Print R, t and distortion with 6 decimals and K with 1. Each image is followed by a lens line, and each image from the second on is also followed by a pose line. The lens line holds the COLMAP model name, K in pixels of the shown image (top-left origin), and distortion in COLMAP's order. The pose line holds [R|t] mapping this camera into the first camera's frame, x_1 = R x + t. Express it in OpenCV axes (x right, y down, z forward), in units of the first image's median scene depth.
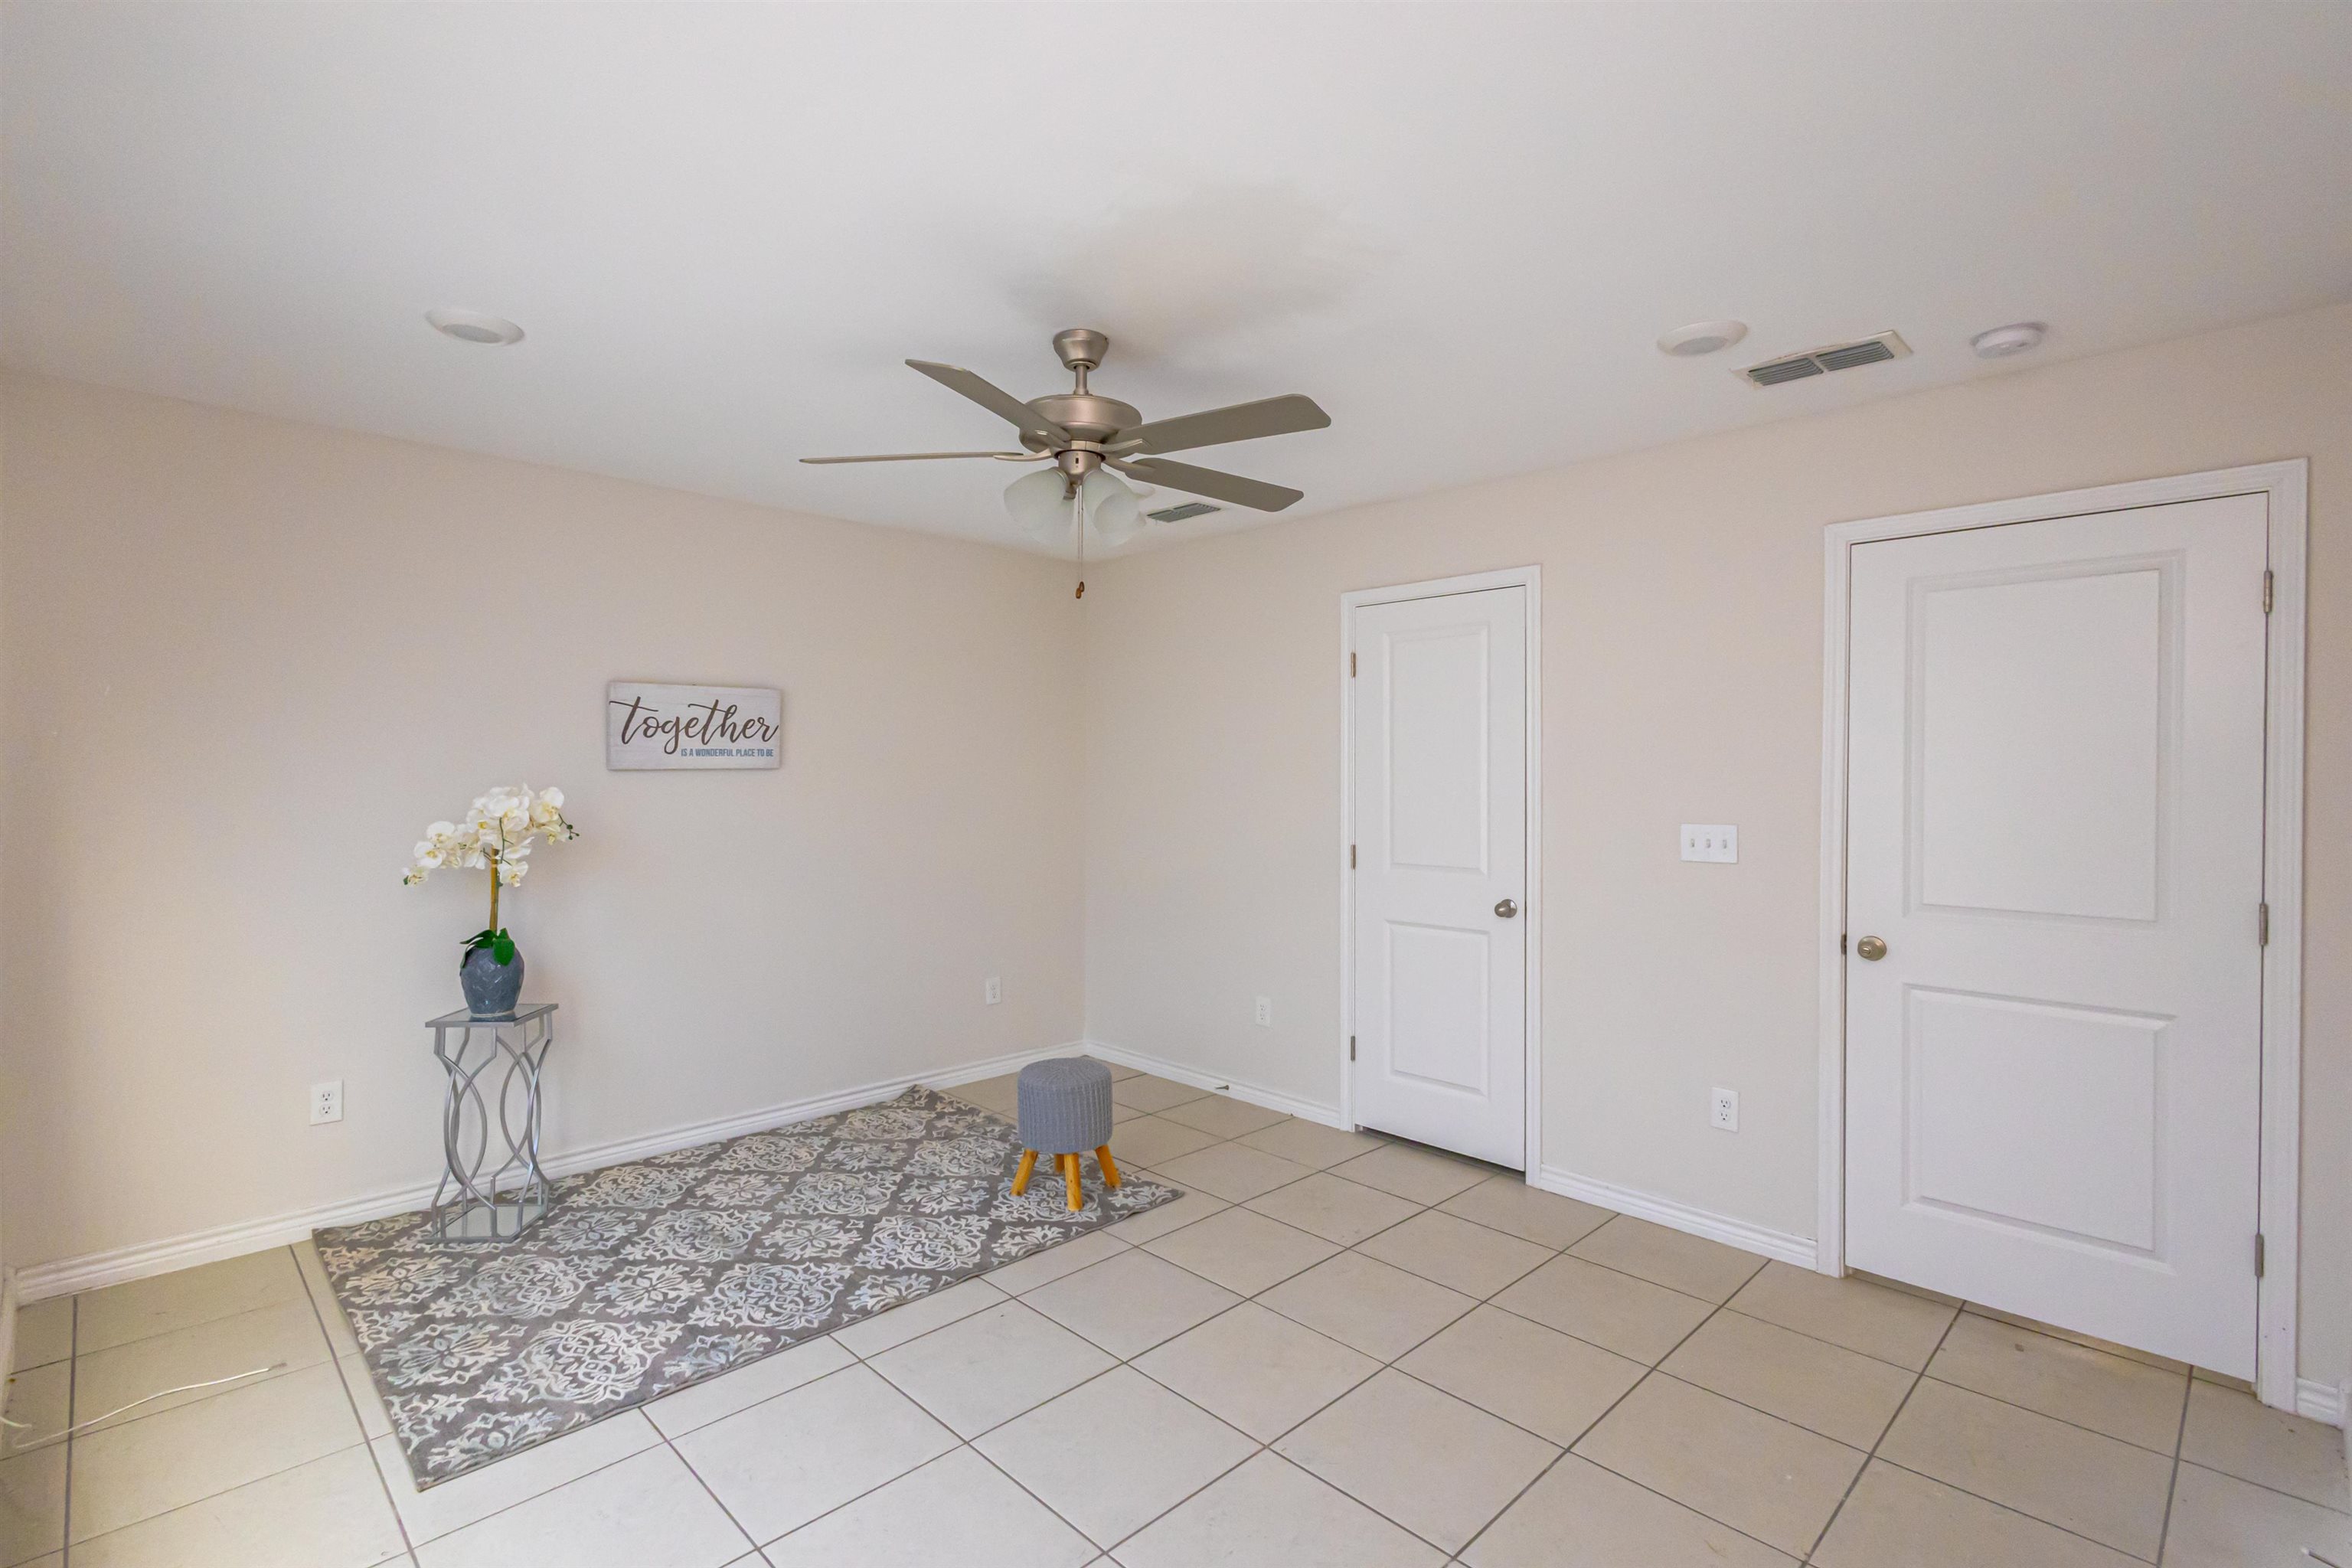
lens RADIAL K [[1085.7, 0, 1173.6], [0, 1085.7, 782.9], [0, 0, 1]] dist [0.008780, -0.000425]
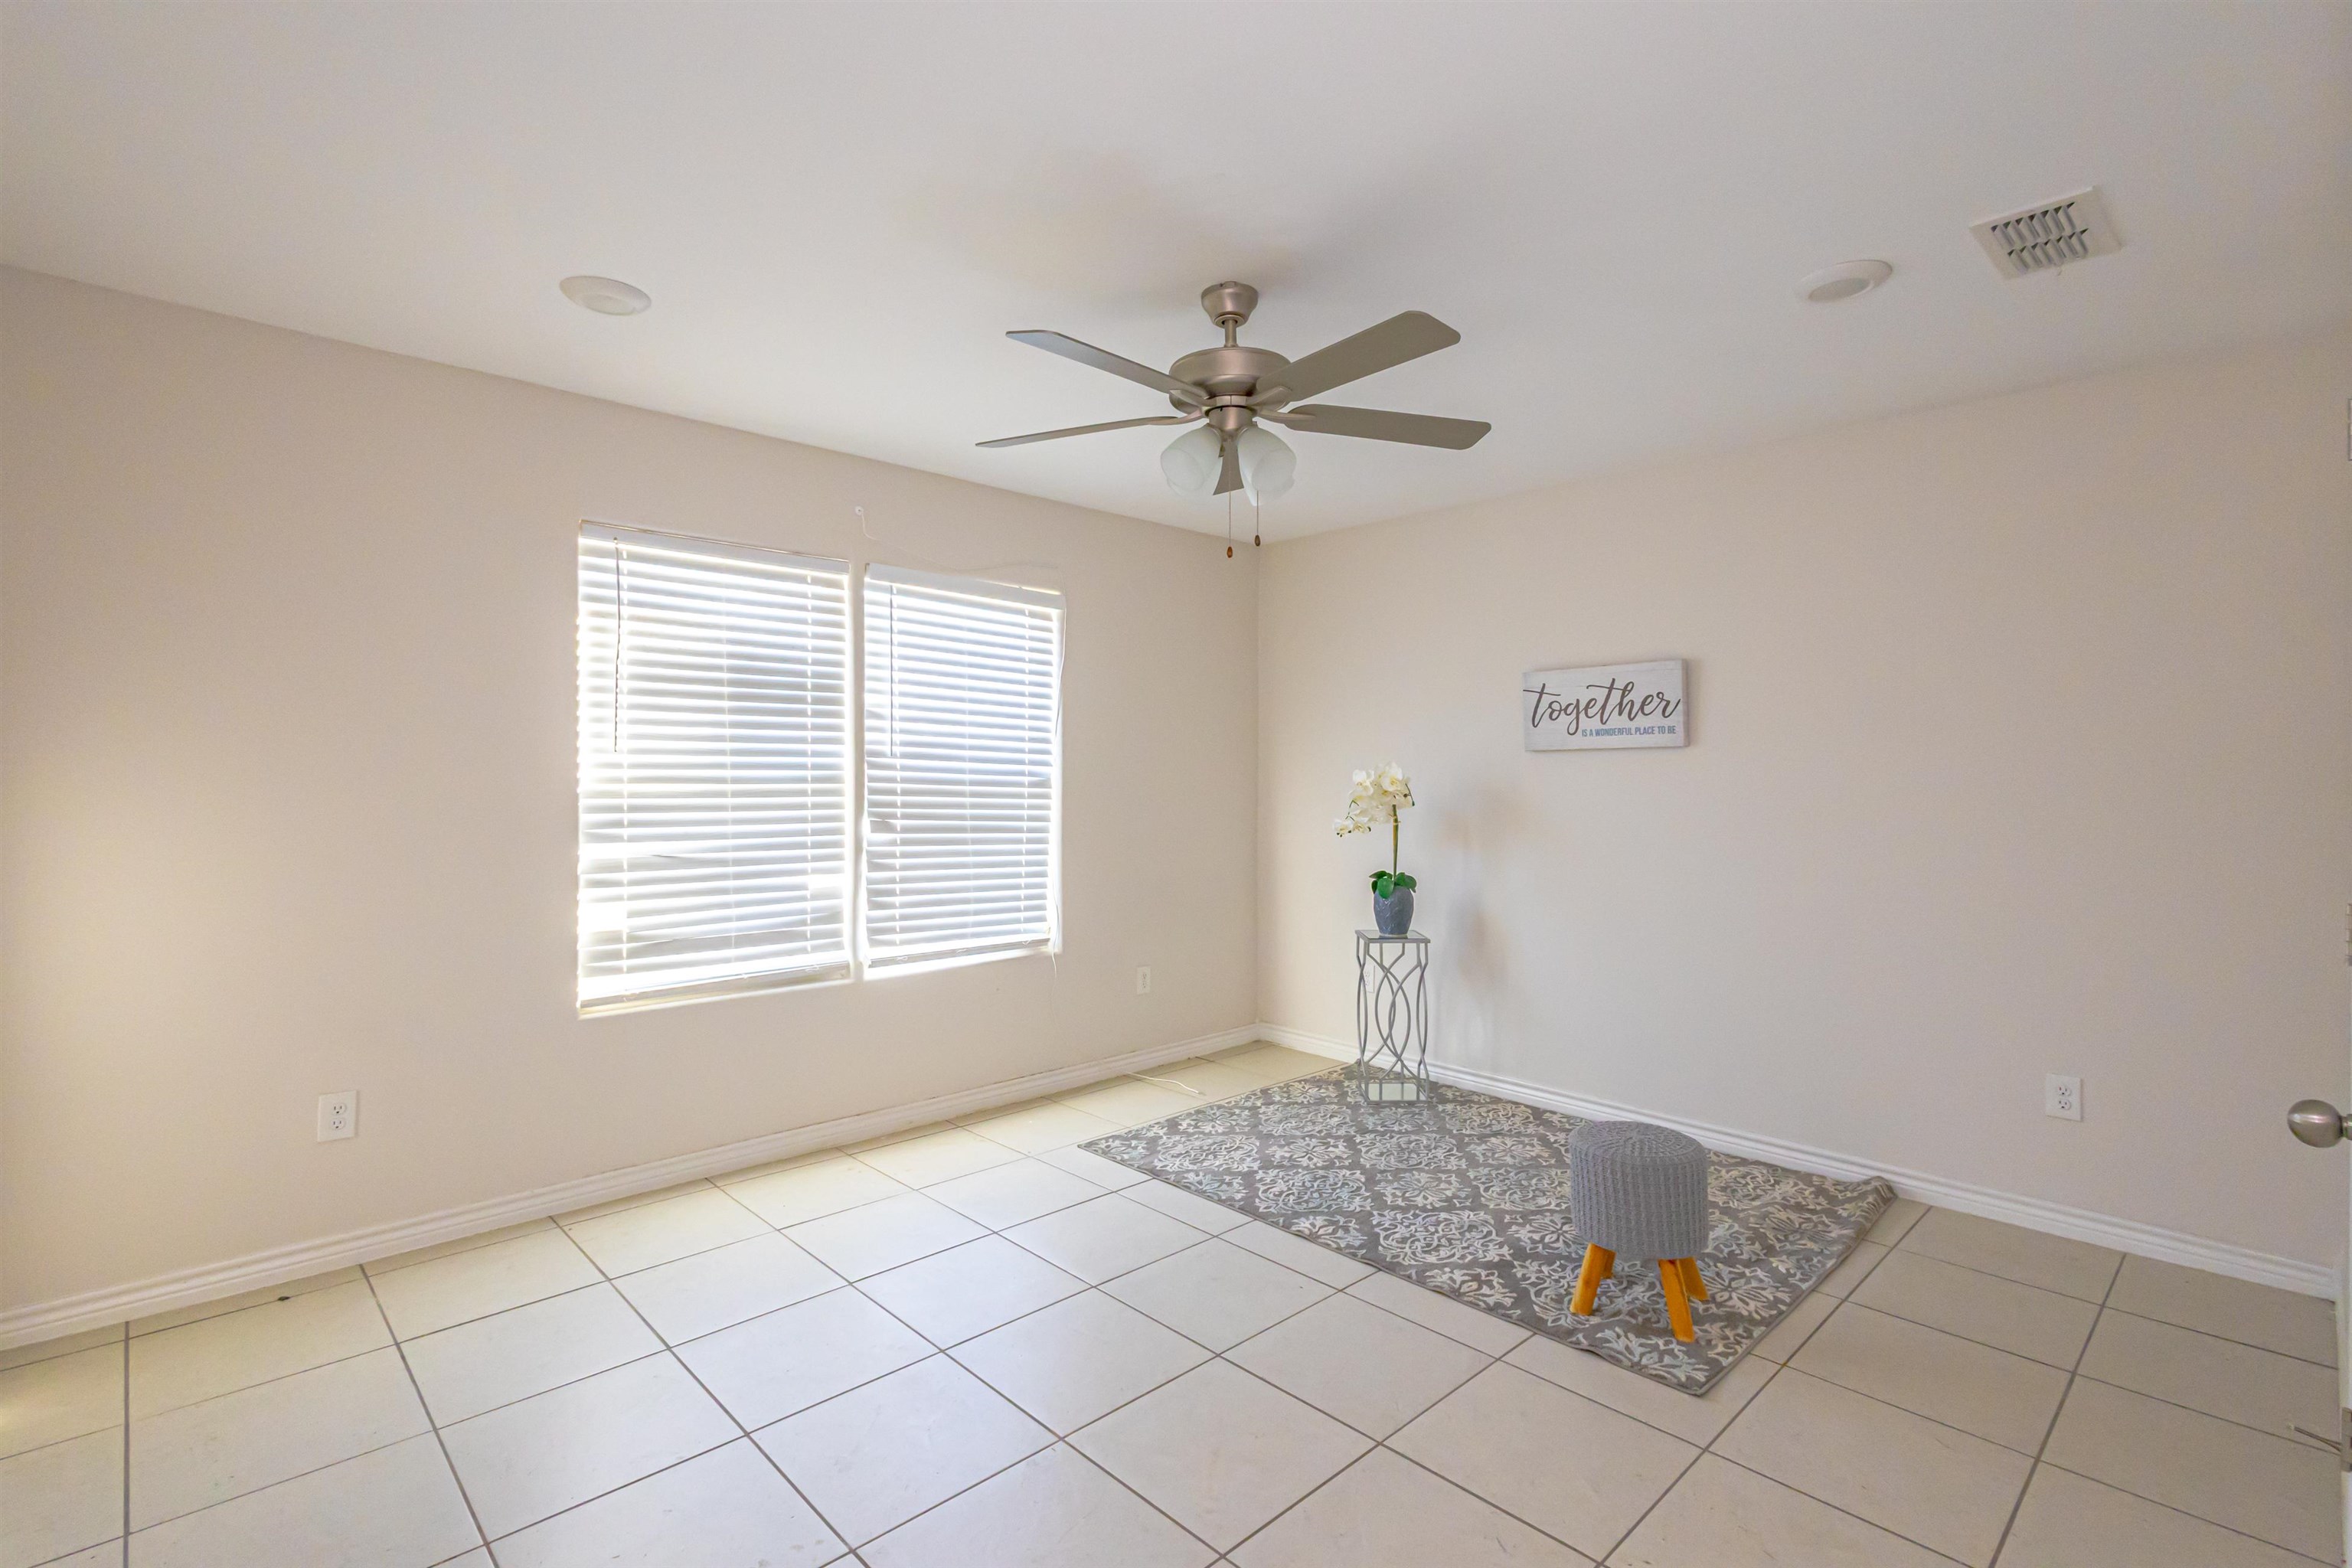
lens RADIAL K [[1085.7, 0, 1159.7], [0, 1085.7, 774.5], [0, 0, 1]] dist [0.008780, -0.000425]
pose [[-0.021763, 0.001879, -0.999761, 0.654860], [-0.009864, 0.999949, 0.002094, 0.014664], [0.999714, 0.009907, -0.021743, 0.689368]]
